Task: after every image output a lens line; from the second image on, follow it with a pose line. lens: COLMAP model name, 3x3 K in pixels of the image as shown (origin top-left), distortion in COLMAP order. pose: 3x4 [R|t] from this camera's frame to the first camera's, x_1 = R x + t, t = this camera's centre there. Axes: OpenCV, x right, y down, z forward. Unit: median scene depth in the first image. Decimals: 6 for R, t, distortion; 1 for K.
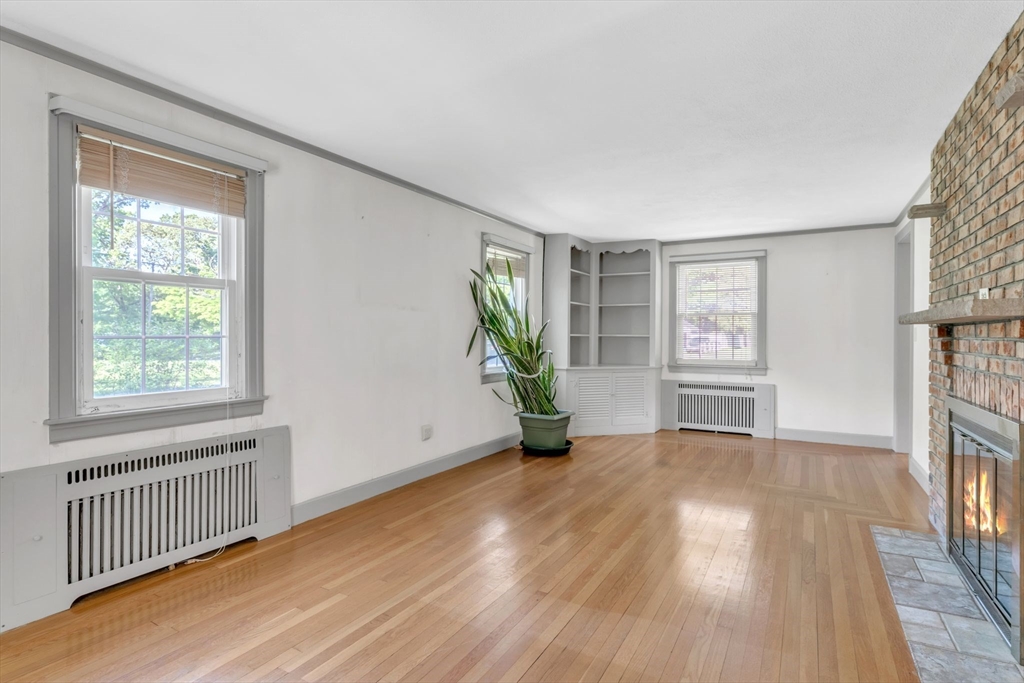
lens RADIAL K [[524.7, 0, 514.9], [0, 524.7, 339.6], [0, 0, 1]] dist [-0.020168, 0.009812]
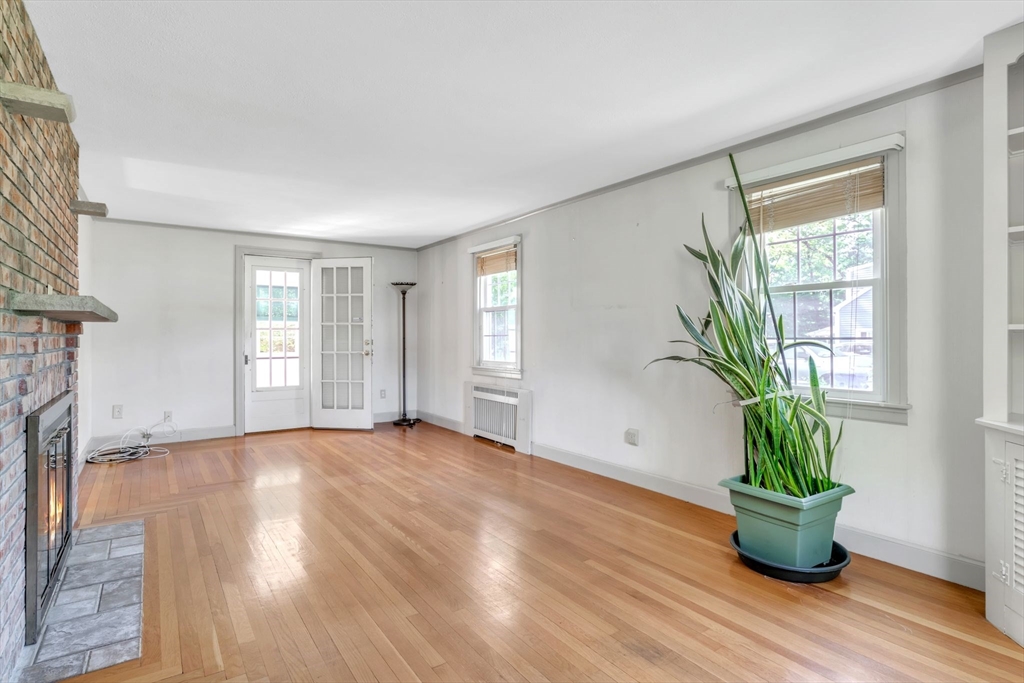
lens RADIAL K [[524.7, 0, 514.5], [0, 524.7, 335.7], [0, 0, 1]] dist [-0.020168, 0.009812]
pose [[-0.433311, -0.003615, -0.901237, 1.117628], [-0.005360, 0.999985, -0.001433, -0.001080], [0.901228, 0.004210, -0.433324, 1.773073]]
